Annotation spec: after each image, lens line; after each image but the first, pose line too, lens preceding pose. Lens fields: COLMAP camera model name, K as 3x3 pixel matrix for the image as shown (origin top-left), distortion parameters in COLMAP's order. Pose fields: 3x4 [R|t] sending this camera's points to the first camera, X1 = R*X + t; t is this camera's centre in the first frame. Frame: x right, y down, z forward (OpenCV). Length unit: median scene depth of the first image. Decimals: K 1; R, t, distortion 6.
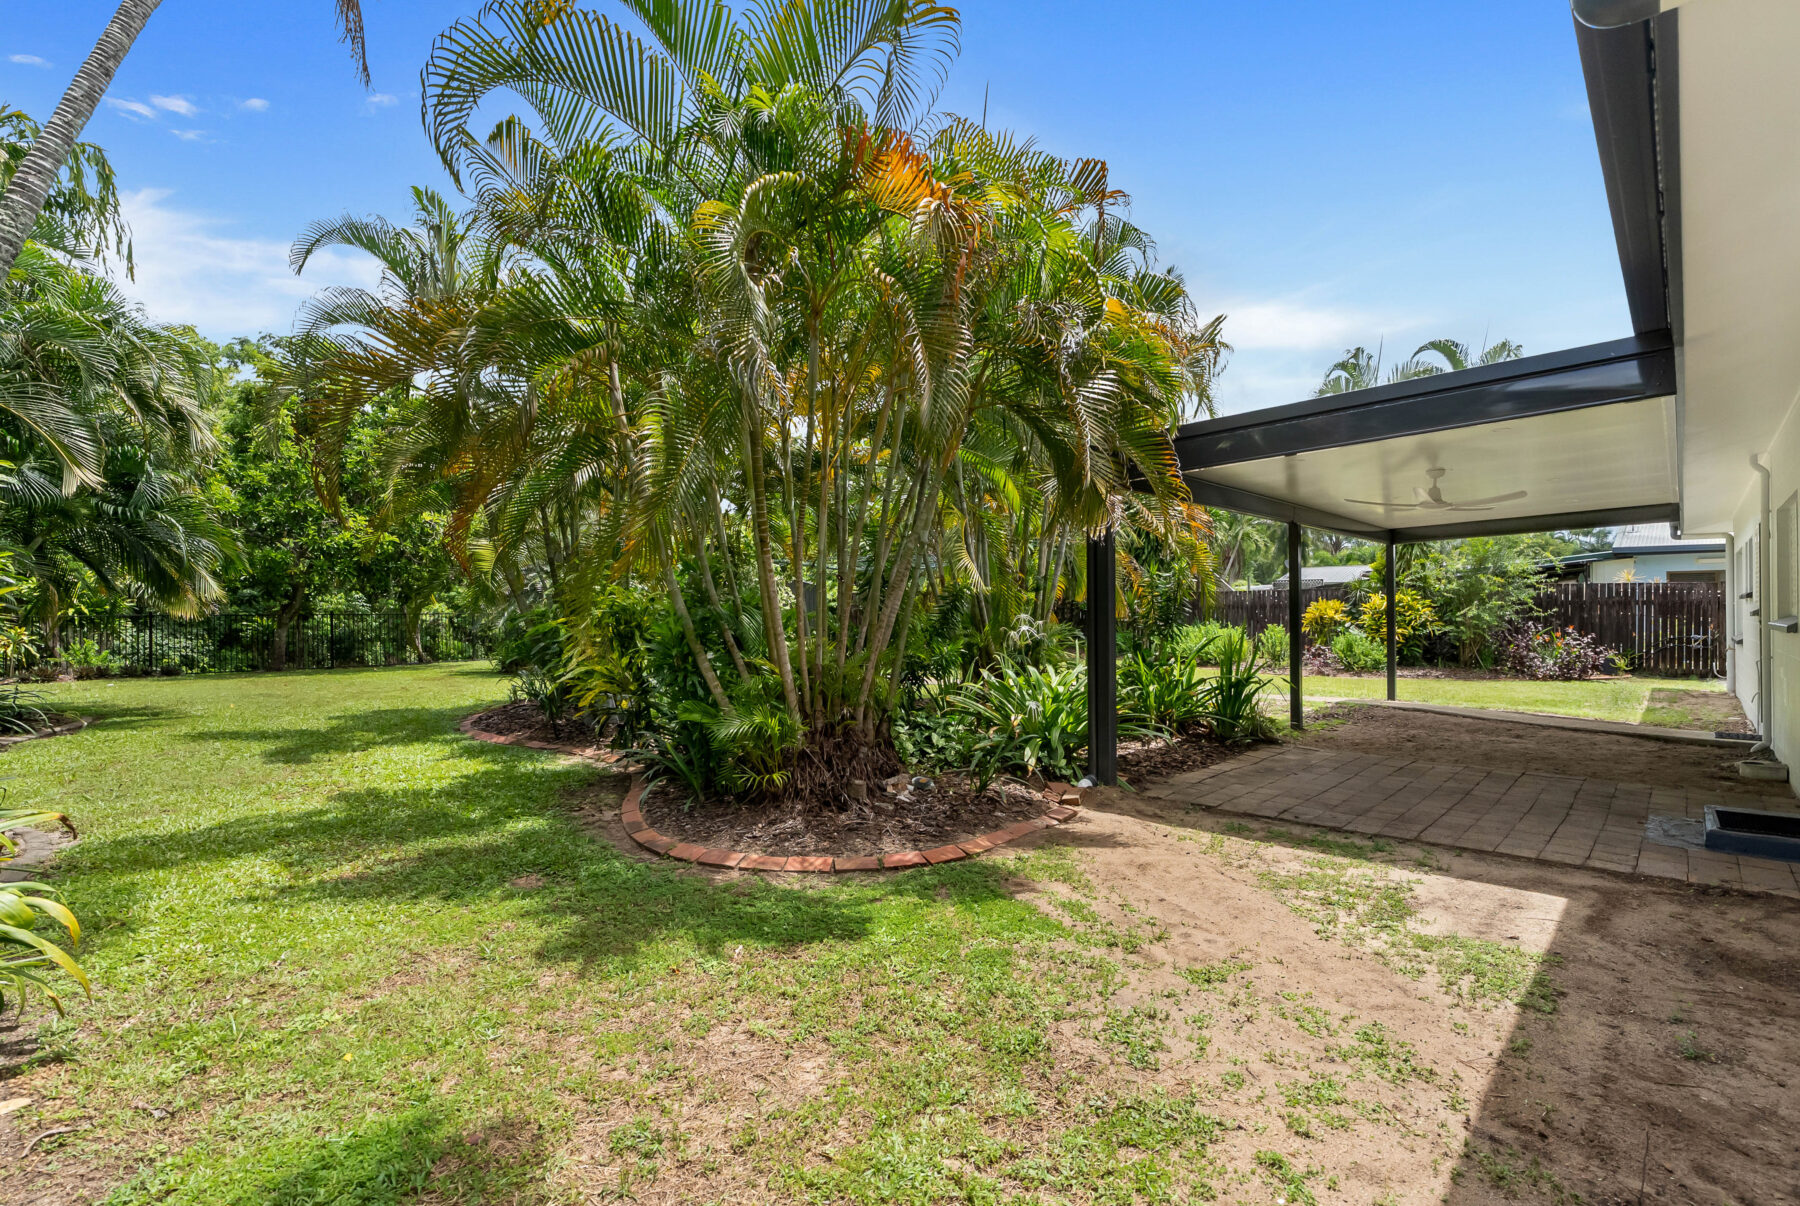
lens RADIAL K [[833.7, 0, 900.9], [0, 833.7, 610.9], [0, 0, 1]] dist [0.004189, -0.000153]
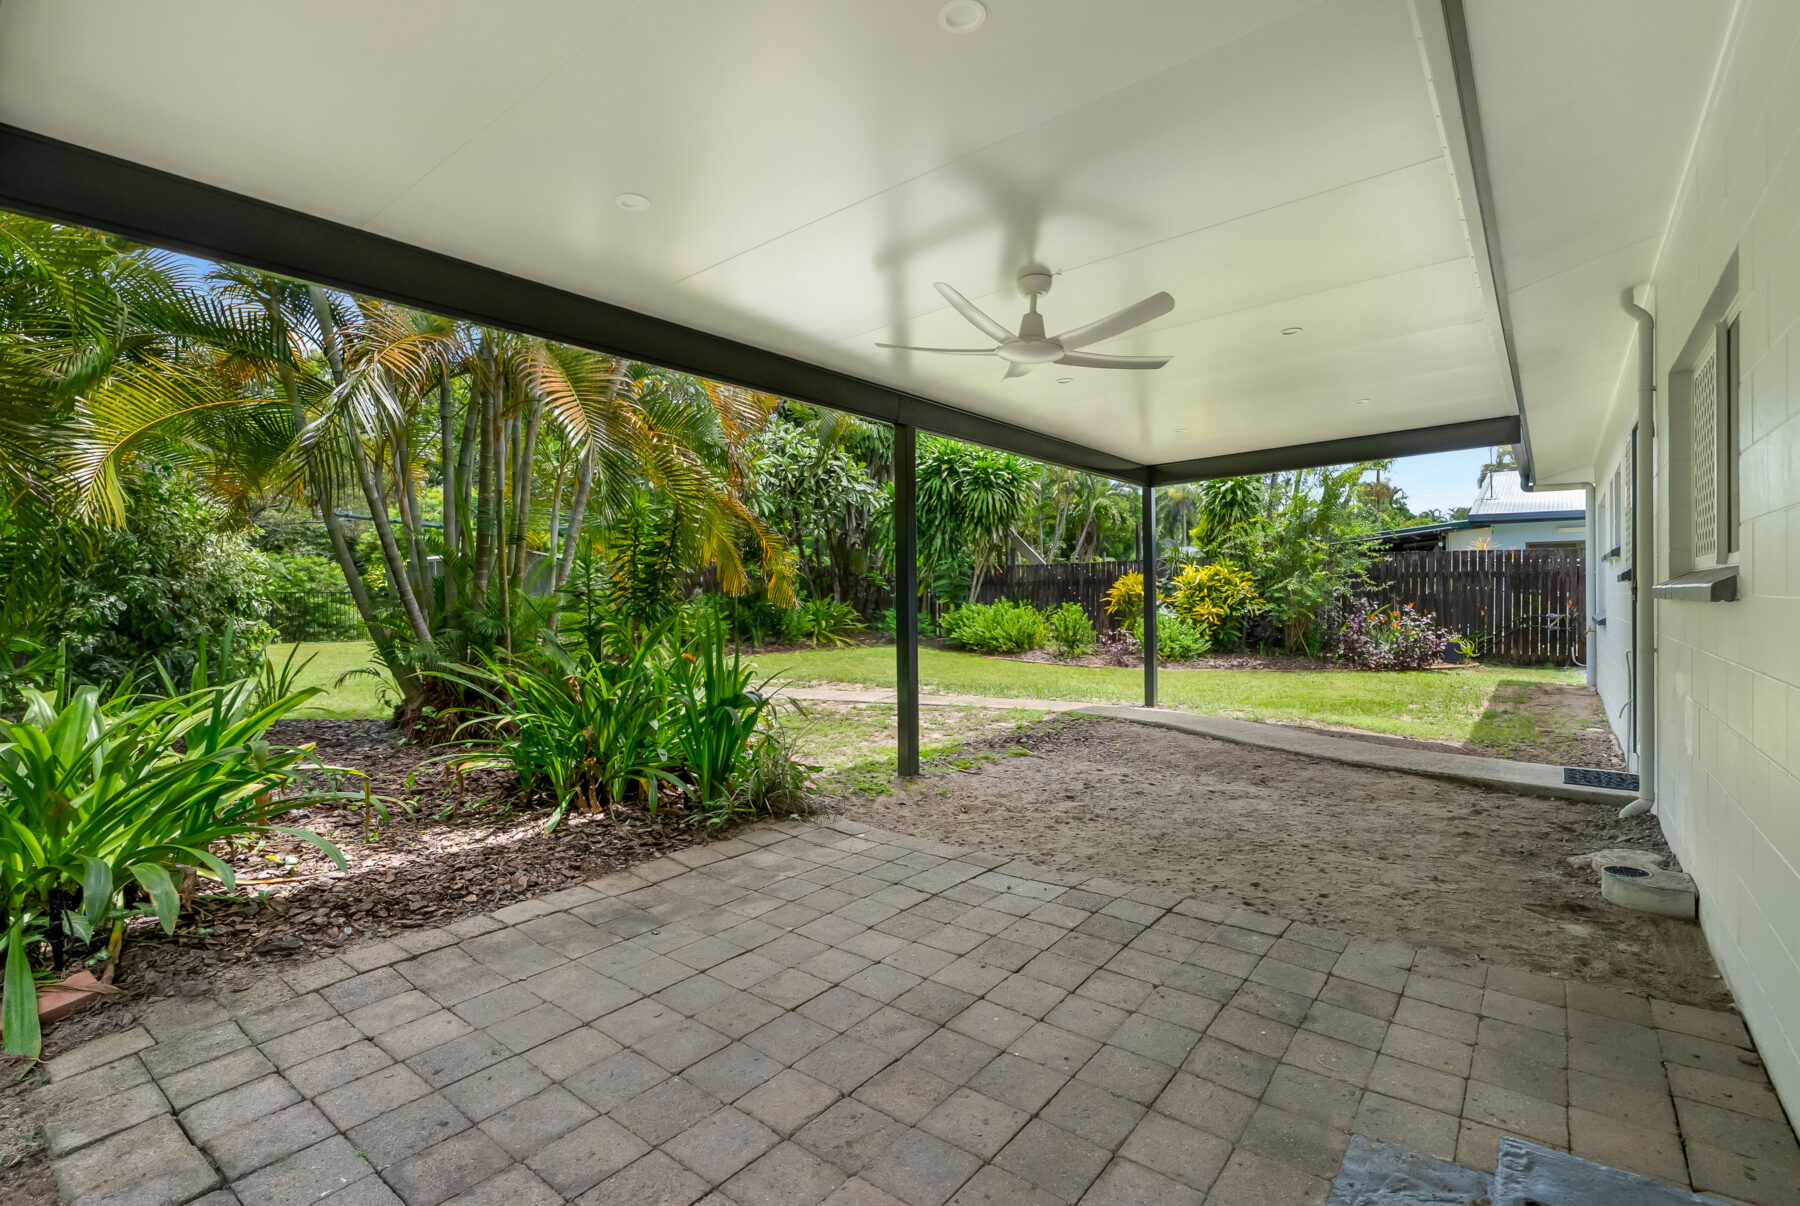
lens RADIAL K [[833.7, 0, 898.5], [0, 833.7, 600.2], [0, 0, 1]] dist [0.004189, -0.000153]
pose [[0.996136, -0.001705, 0.087812, 0.239371], [0.001080, 0.999974, 0.007165, 0.008850], [-0.087822, -0.007042, 0.996111, 0.239955]]
